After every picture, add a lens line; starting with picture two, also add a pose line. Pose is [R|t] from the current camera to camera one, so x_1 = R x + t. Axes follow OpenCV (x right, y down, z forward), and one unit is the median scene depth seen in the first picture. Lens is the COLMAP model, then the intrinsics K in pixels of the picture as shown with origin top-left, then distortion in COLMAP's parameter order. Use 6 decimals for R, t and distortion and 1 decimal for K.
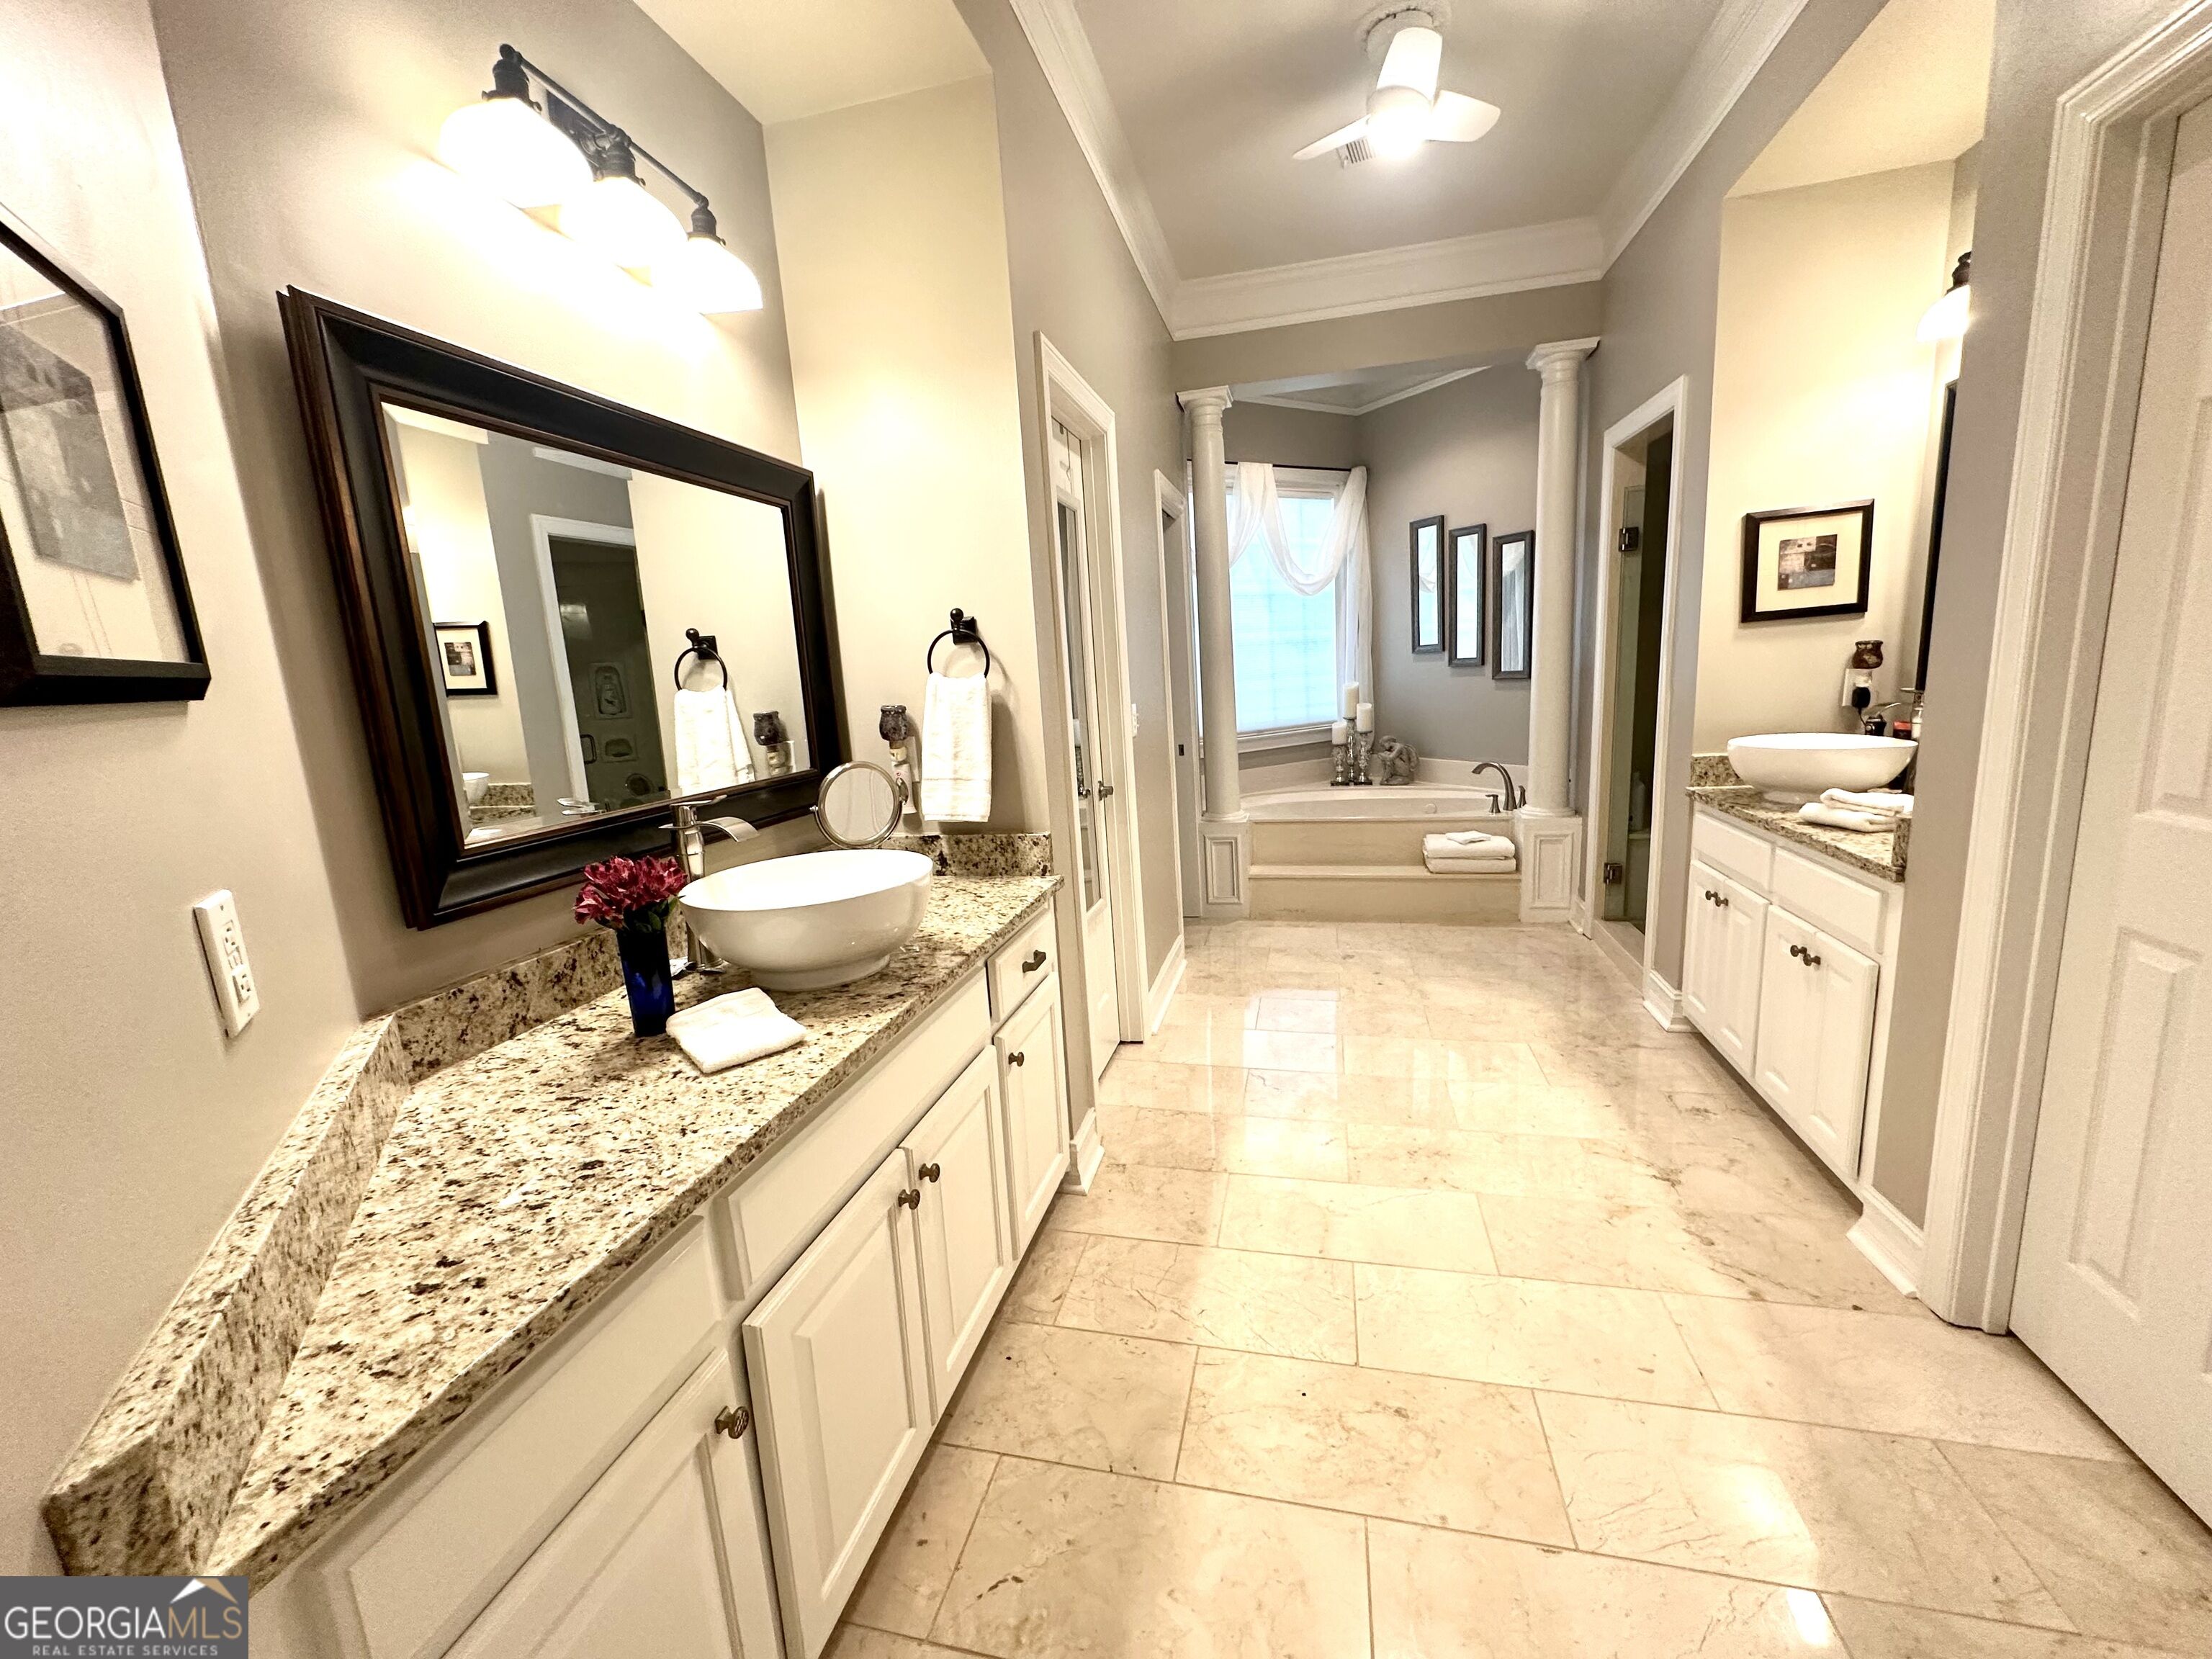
lens RADIAL K [[881.0, 0, 1106.0], [0, 881.0, 829.5], [0, 0, 1]] dist [-0.002951, 0.000857]
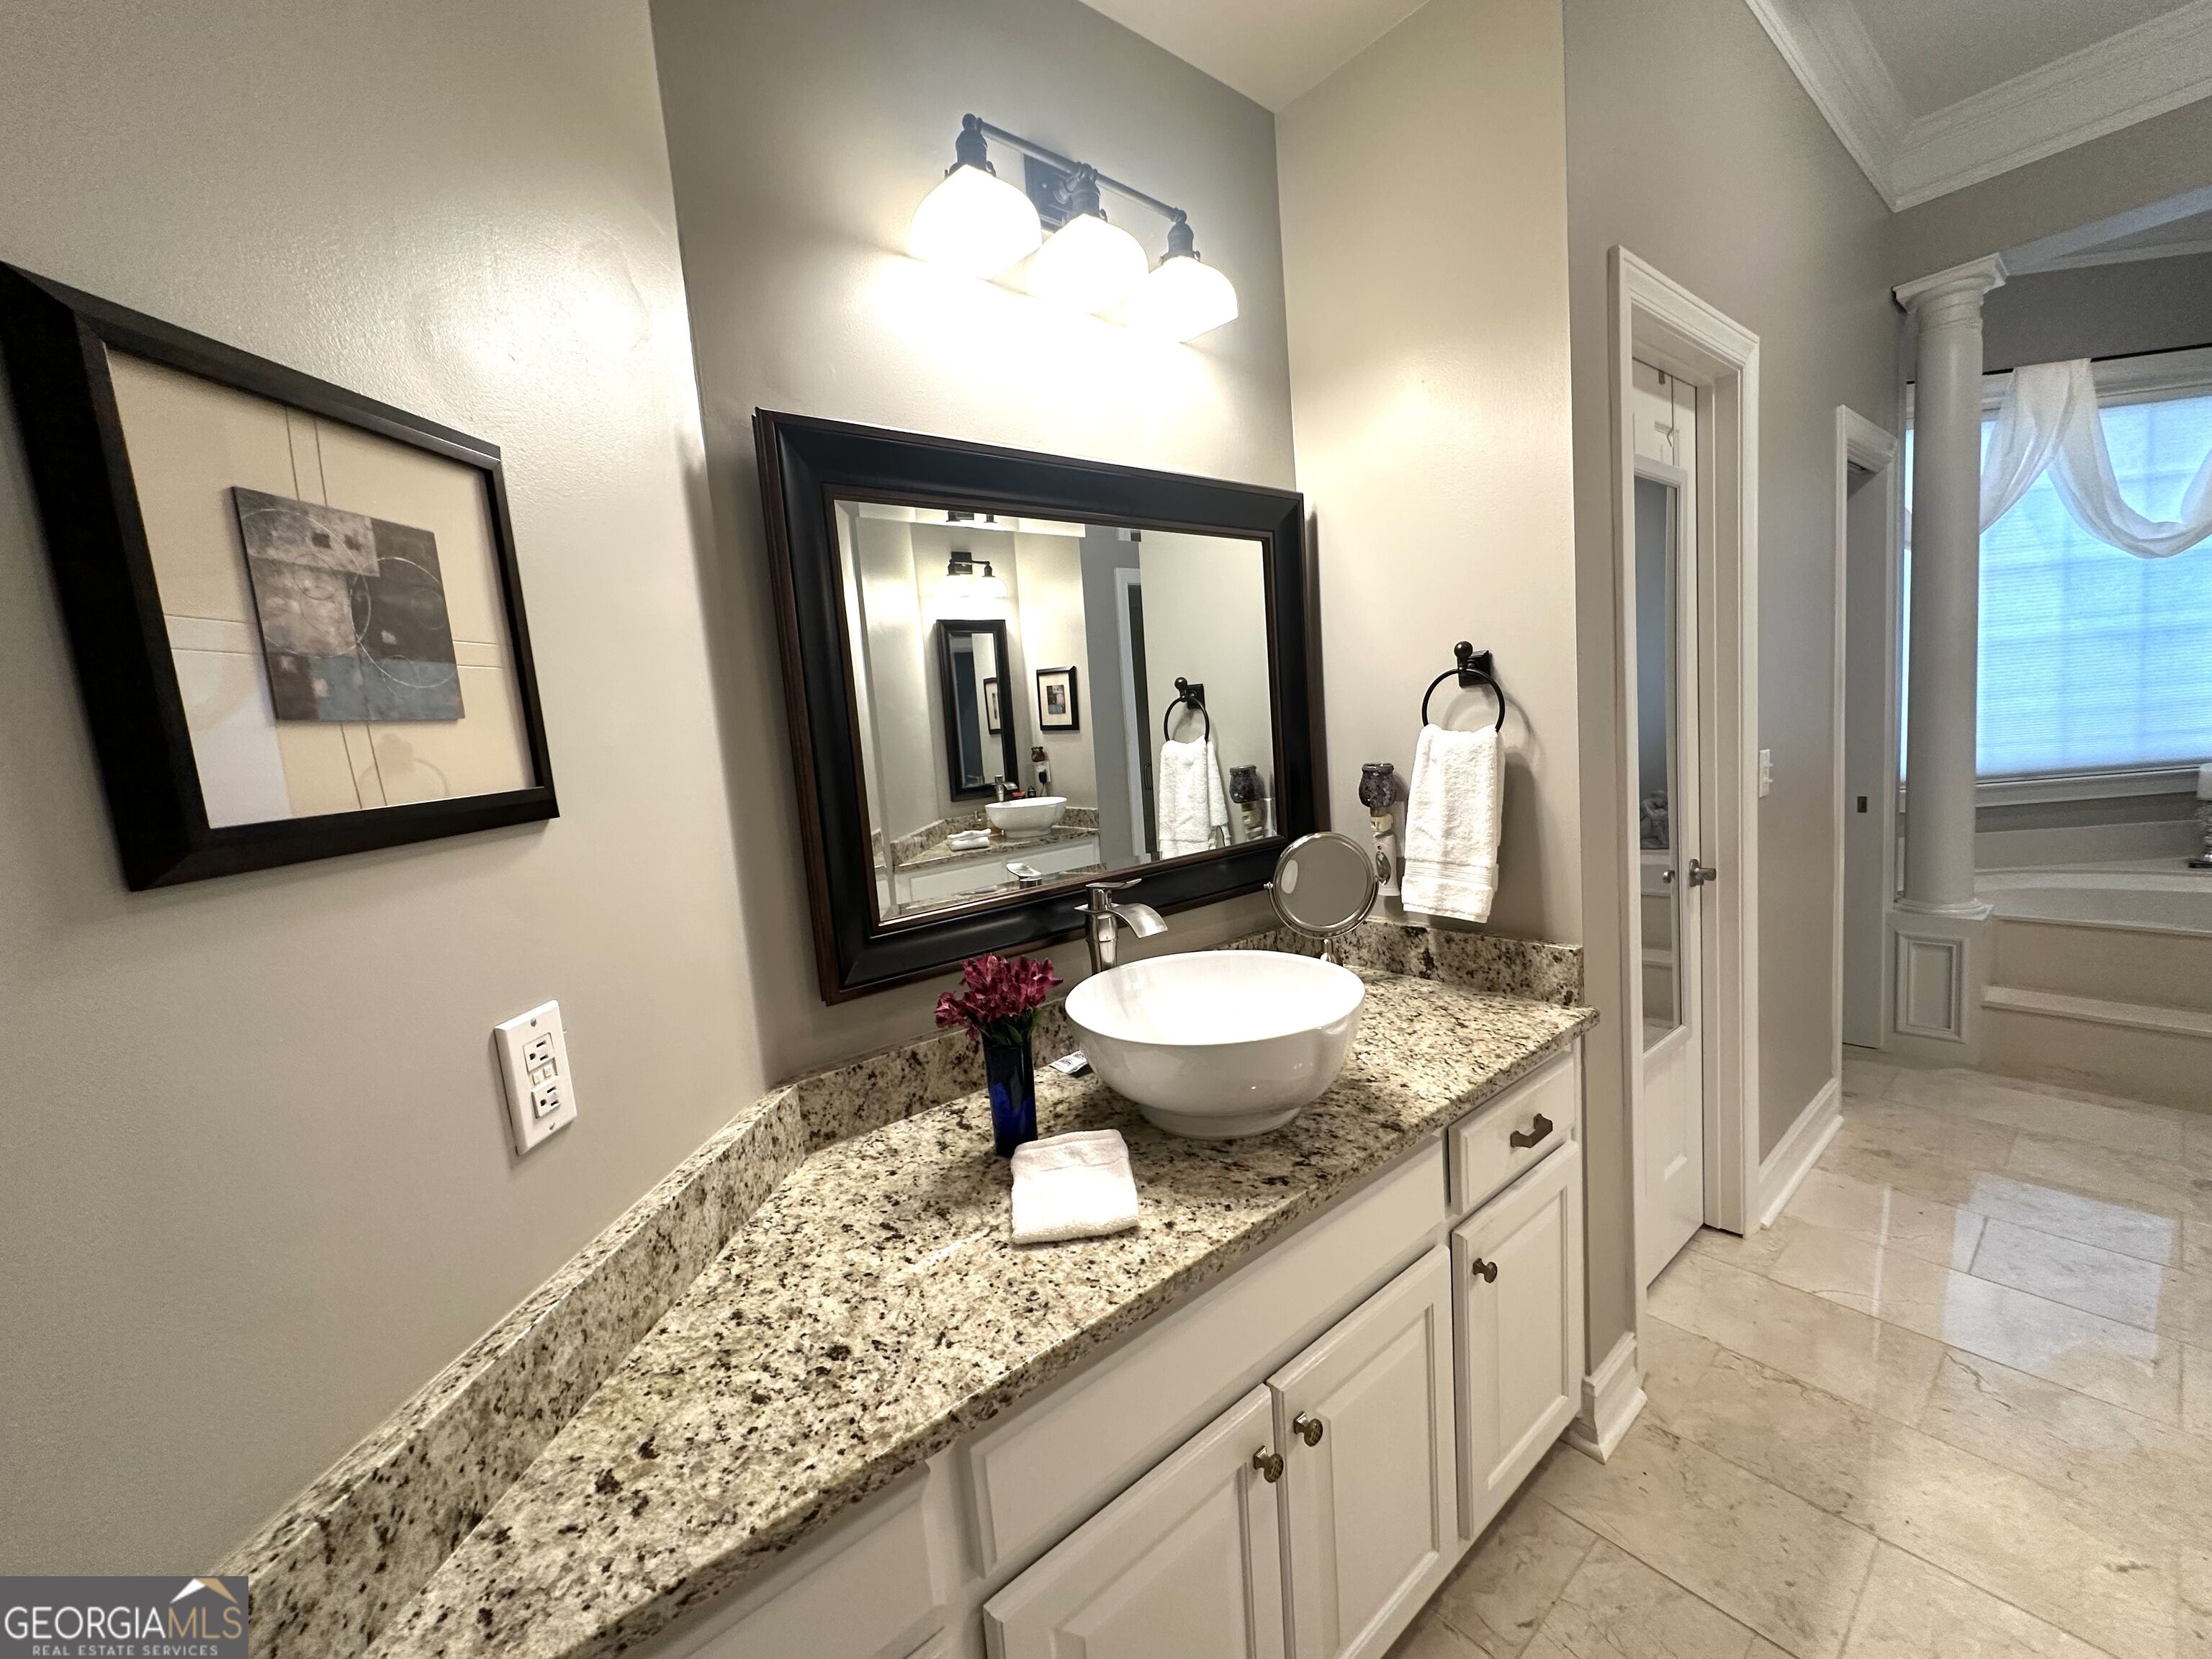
lens RADIAL K [[881.0, 0, 1106.0], [0, 881.0, 829.5], [0, 0, 1]] dist [-0.002951, 0.000857]
pose [[0.801294, 0.065296, -0.594697, 0.044733], [-0.074591, 0.997174, 0.008983, -0.067199], [0.593603, 0.037161, 0.803900, 0.191088]]
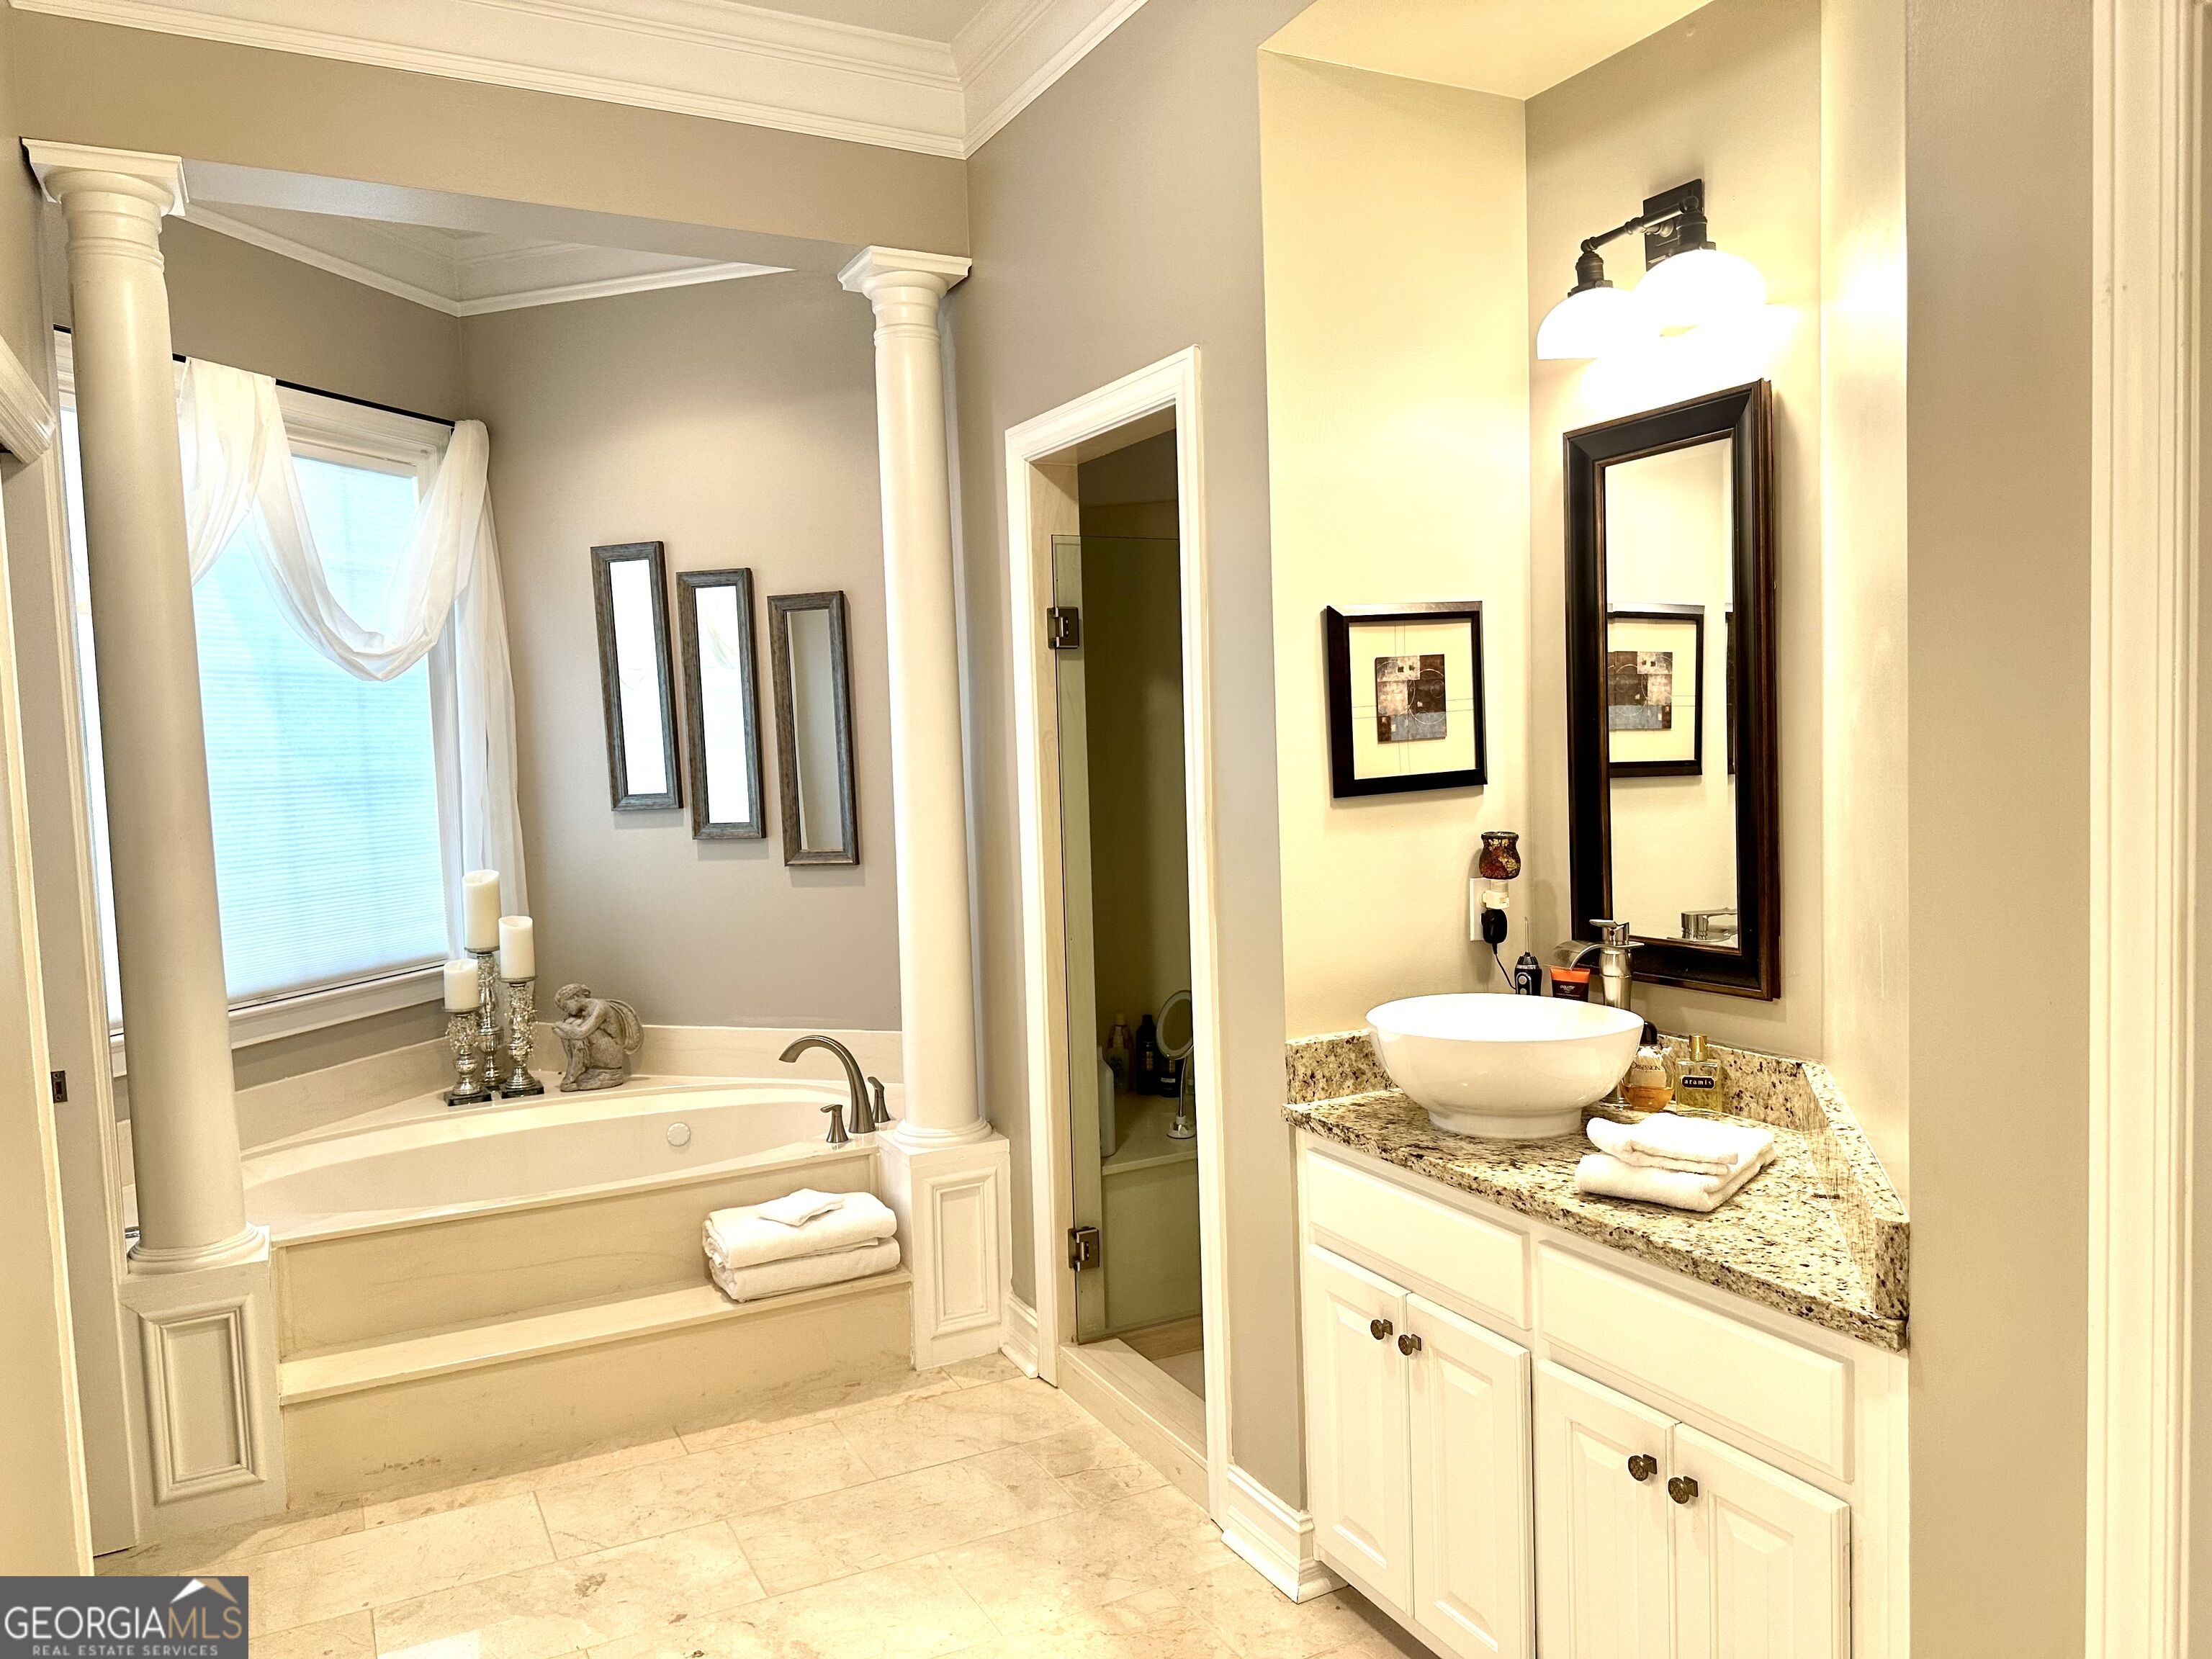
lens RADIAL K [[1556.8, 0, 1103.3], [0, 1556.8, 838.6], [0, 0, 1]] dist [0.057911, -0.058947]
pose [[0.753751, -0.006129, 0.657131, -0.032084], [0.107862, 0.987549, -0.114510, -0.145995], [-0.648247, 0.157192, 0.745028, 0.477300]]
